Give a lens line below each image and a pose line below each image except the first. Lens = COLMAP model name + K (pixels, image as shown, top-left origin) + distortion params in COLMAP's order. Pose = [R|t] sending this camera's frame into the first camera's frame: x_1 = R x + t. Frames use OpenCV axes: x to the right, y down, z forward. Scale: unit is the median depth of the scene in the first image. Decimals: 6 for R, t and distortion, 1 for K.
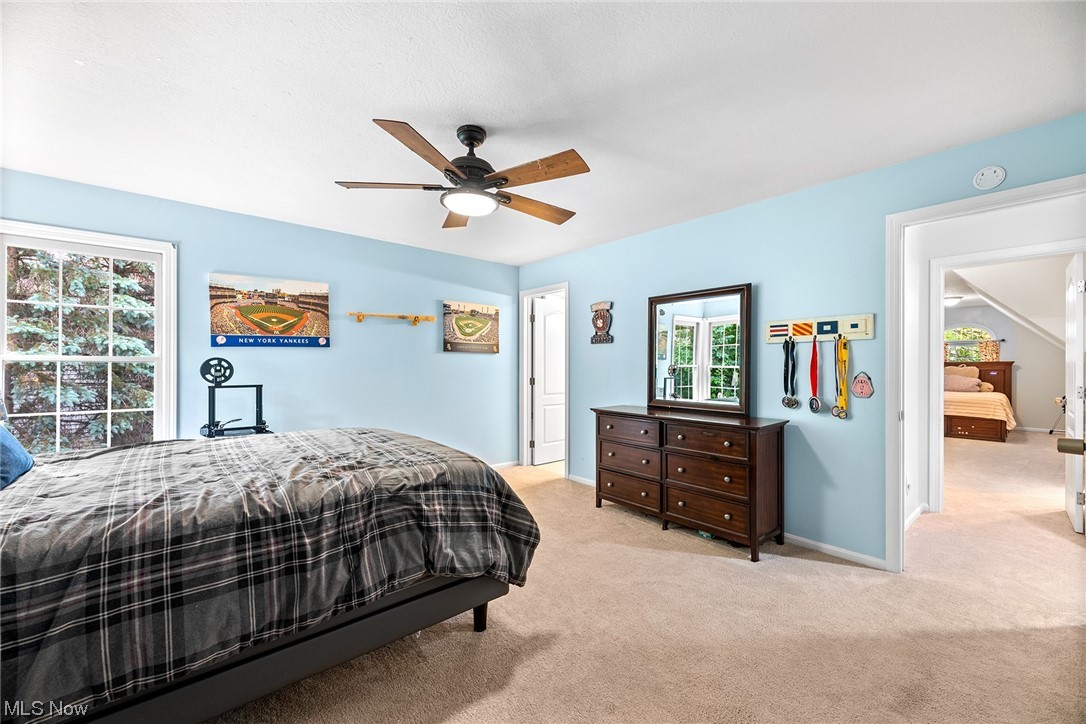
lens RADIAL K [[435.4, 0, 540.1], [0, 435.4, 366.7], [0, 0, 1]] dist [-0.000532, 0.000313]
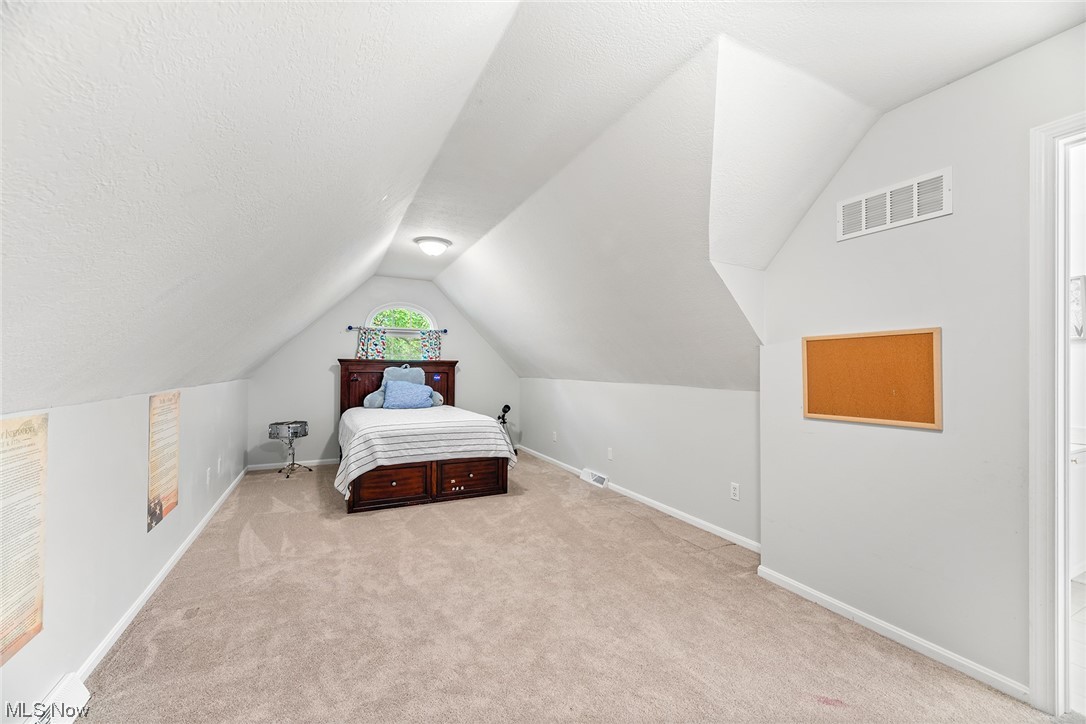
lens RADIAL K [[435.4, 0, 542.1], [0, 435.4, 364.9], [0, 0, 1]] dist [-0.000532, 0.000313]
pose [[0.247090, 0.008418, 0.968956, 0.409514], [-0.002383, 0.999965, -0.008080, 0.000365], [-0.968990, -0.000312, 0.247102, 0.670616]]
